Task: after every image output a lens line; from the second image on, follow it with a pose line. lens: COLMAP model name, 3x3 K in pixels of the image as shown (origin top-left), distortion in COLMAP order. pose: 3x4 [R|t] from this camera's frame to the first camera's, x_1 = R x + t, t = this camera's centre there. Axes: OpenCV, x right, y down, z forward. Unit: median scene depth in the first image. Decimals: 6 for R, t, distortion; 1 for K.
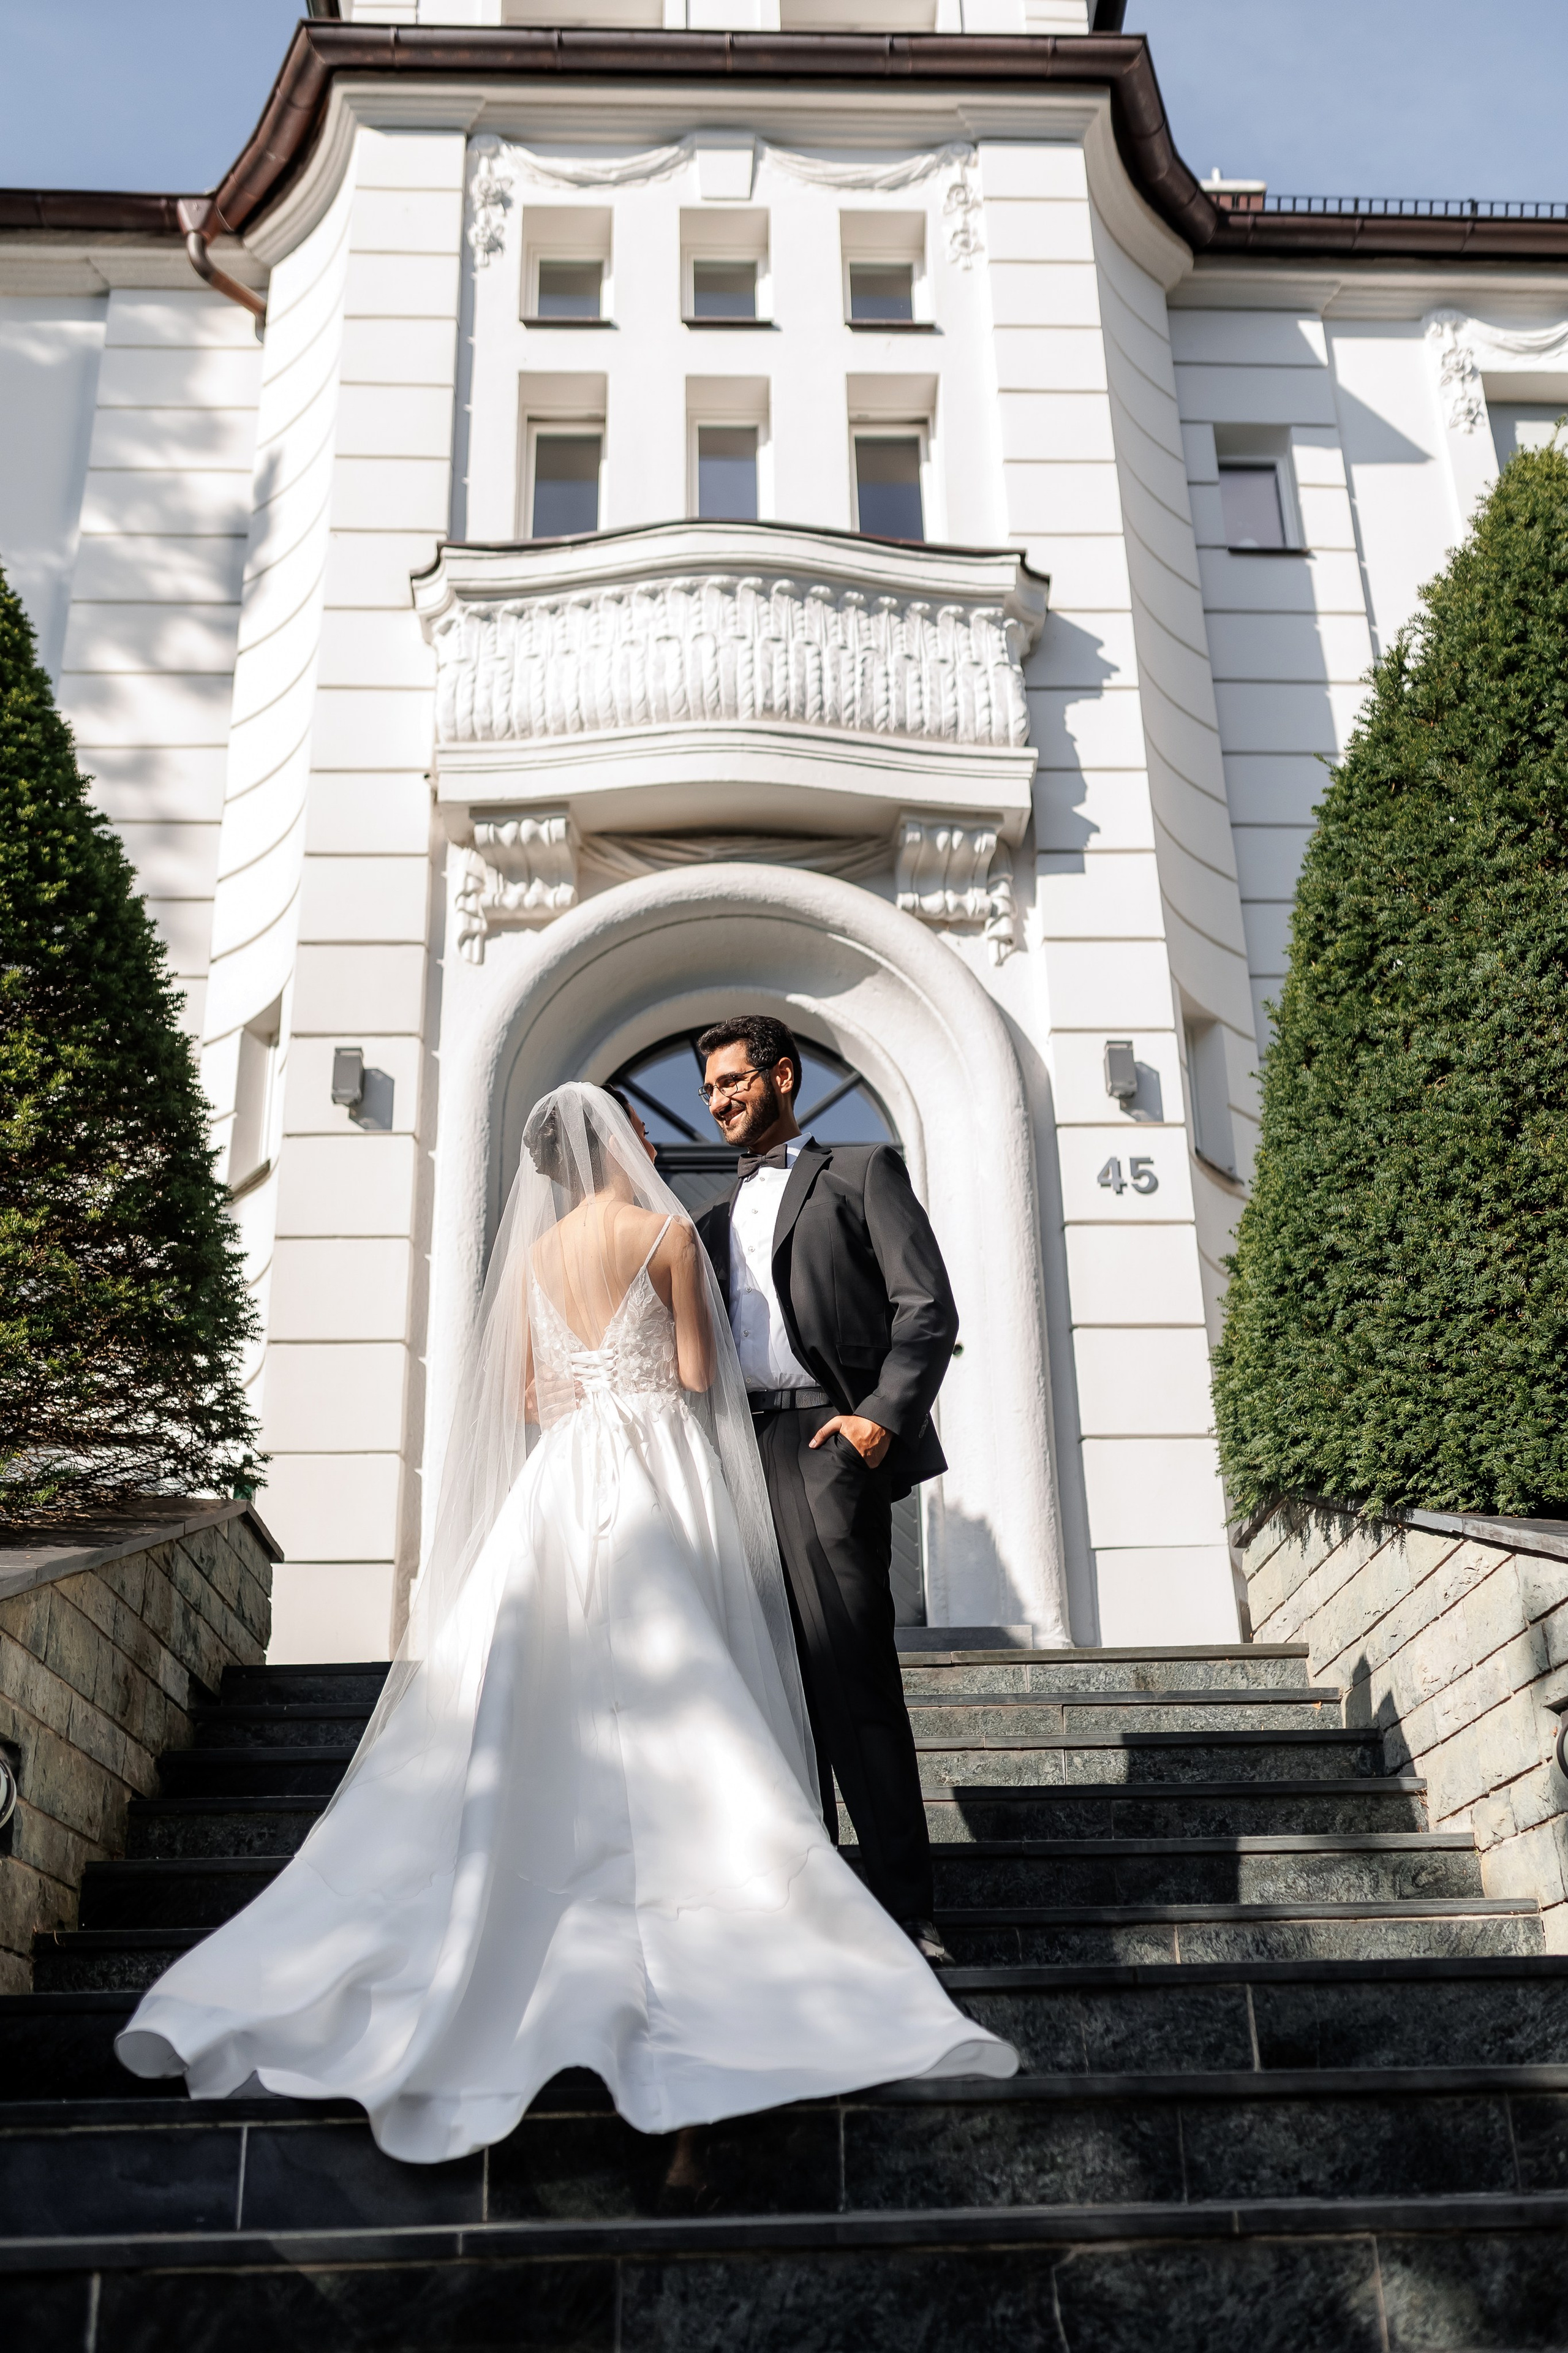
lens RADIAL K [[2468.3, 0, 784.0], [0, 2468.3, 1176.5], [0, 0, 1]] dist [0.027263, -0.011014]
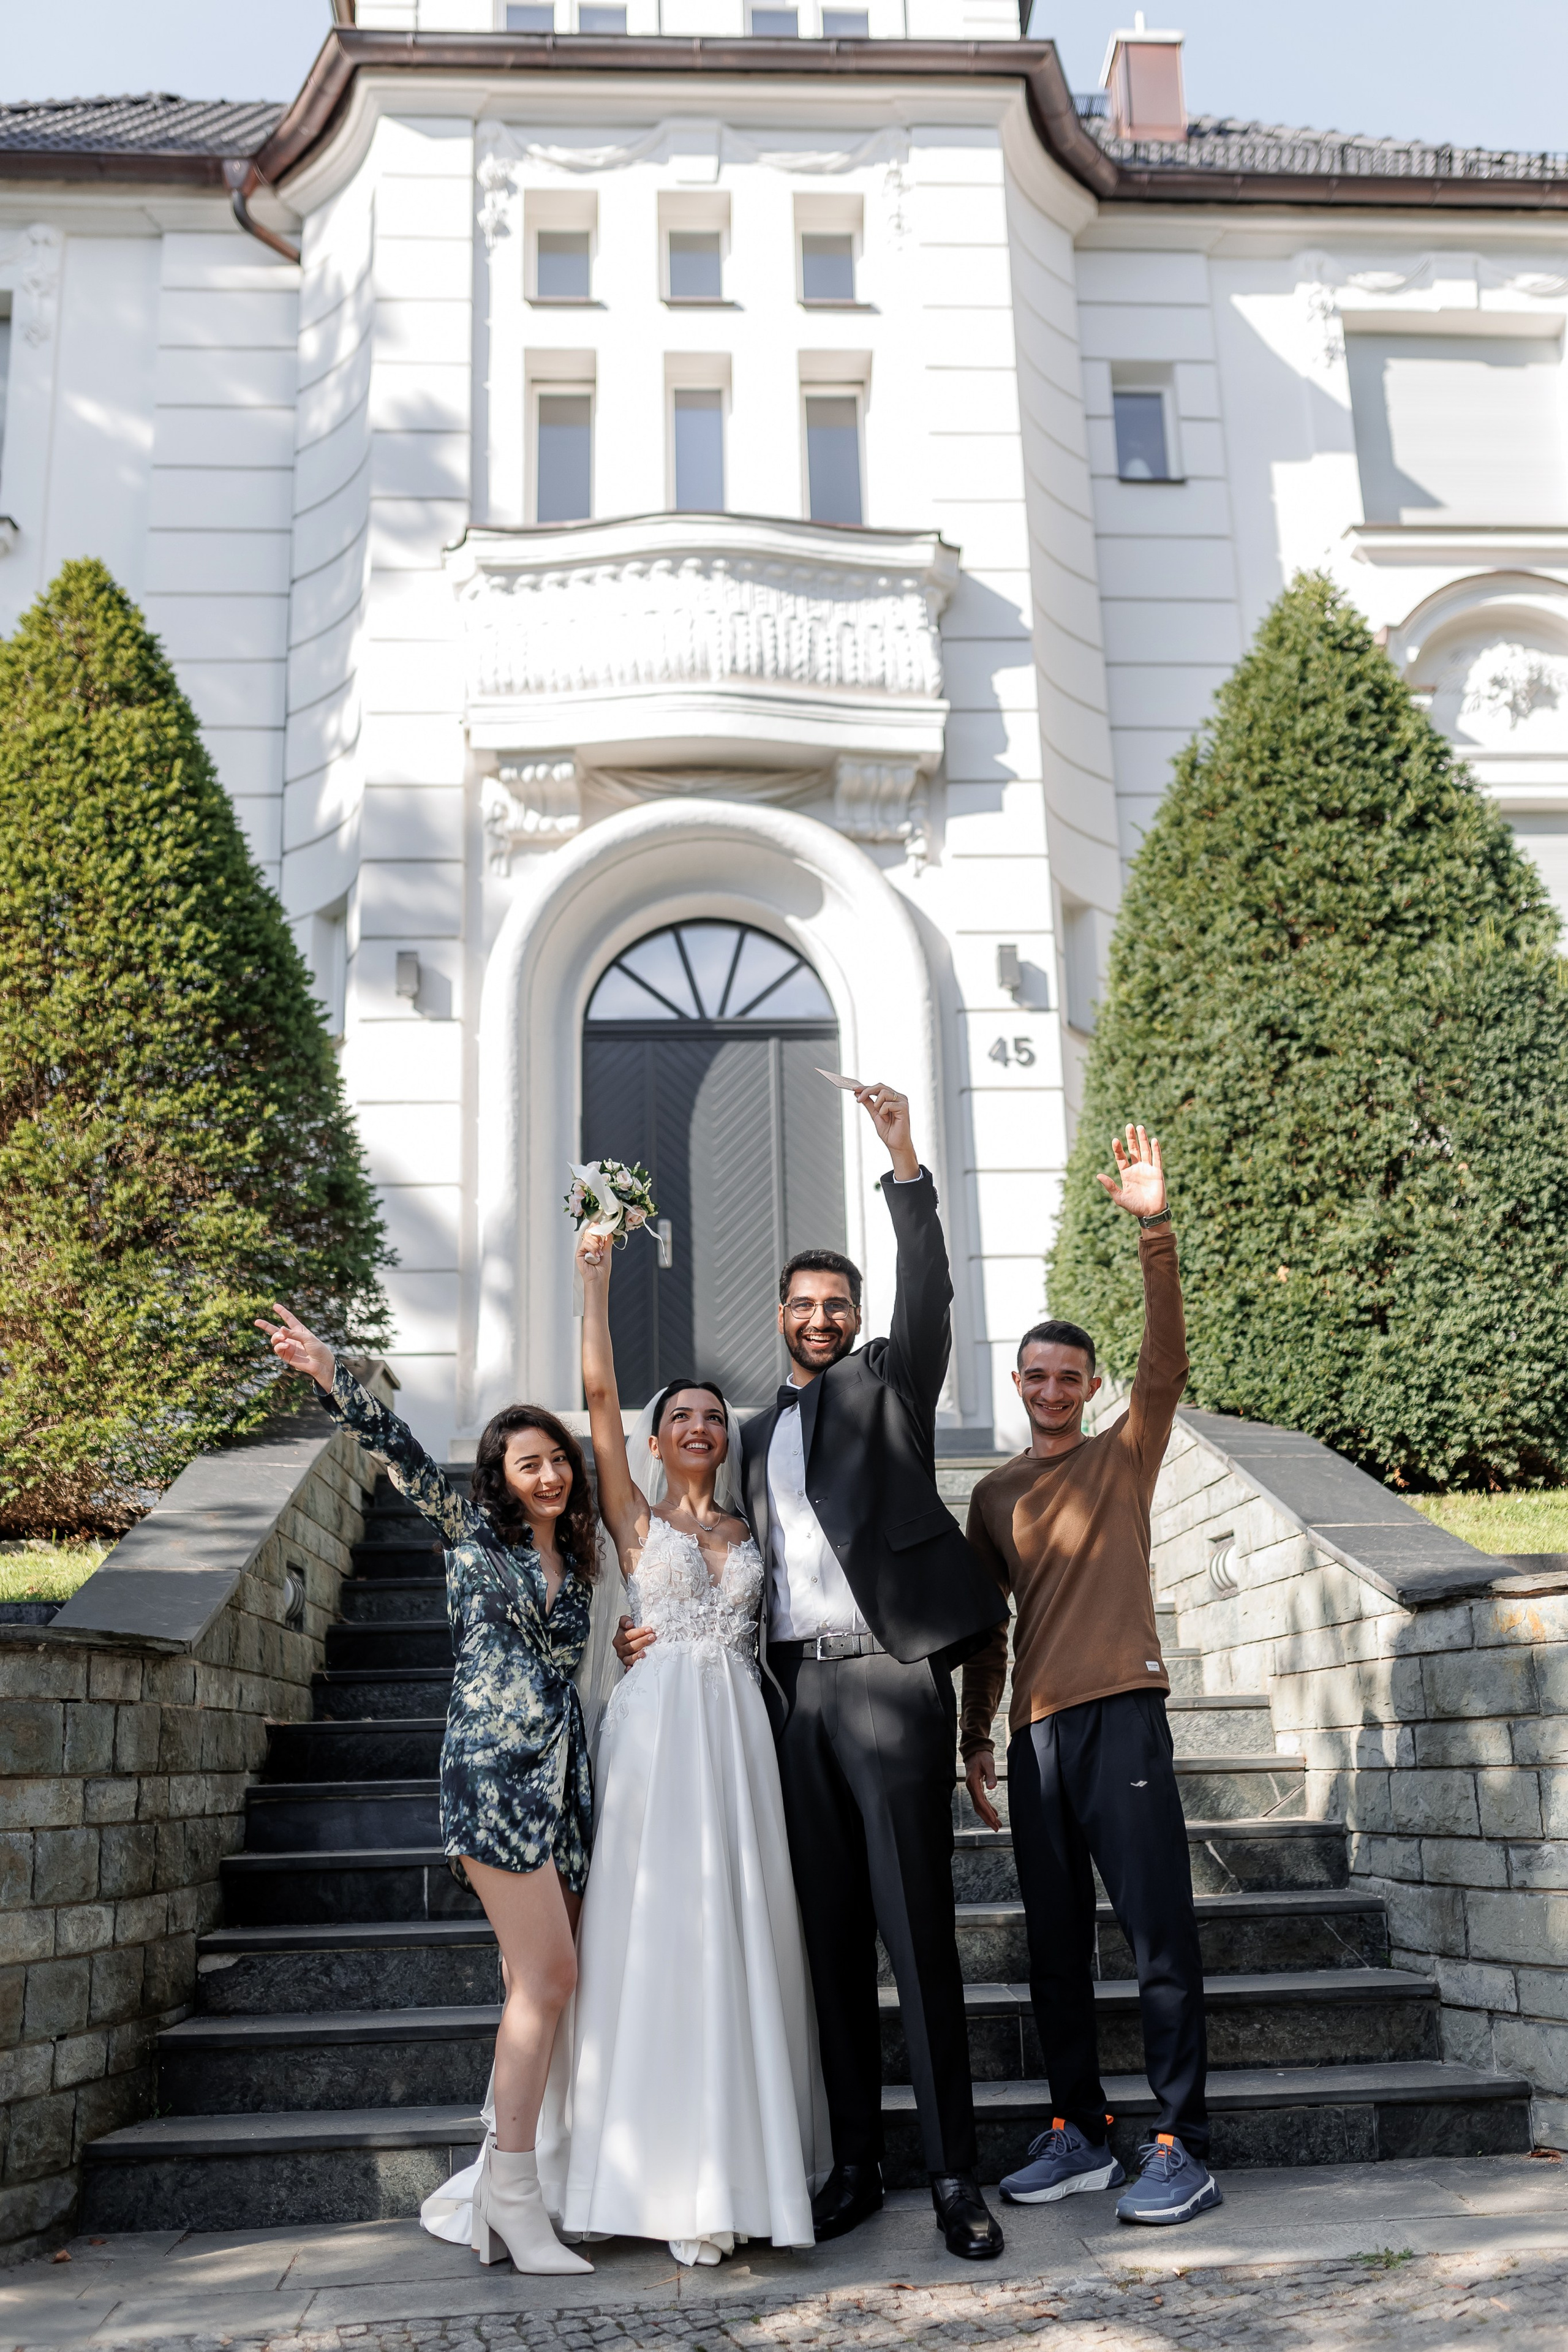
lens RADIAL K [[2581.5, 0, 784.0], [0, 2581.5, 1176.0], [0, 0, 1]] dist [-0.018259, 0.019016]
pose [[0.999833, -0.000779, 0.018260, -0.004873], [-0.002374, 0.985094, 0.172001, -0.157526], [-0.018122, -0.172016, 0.984927, -0.322608]]
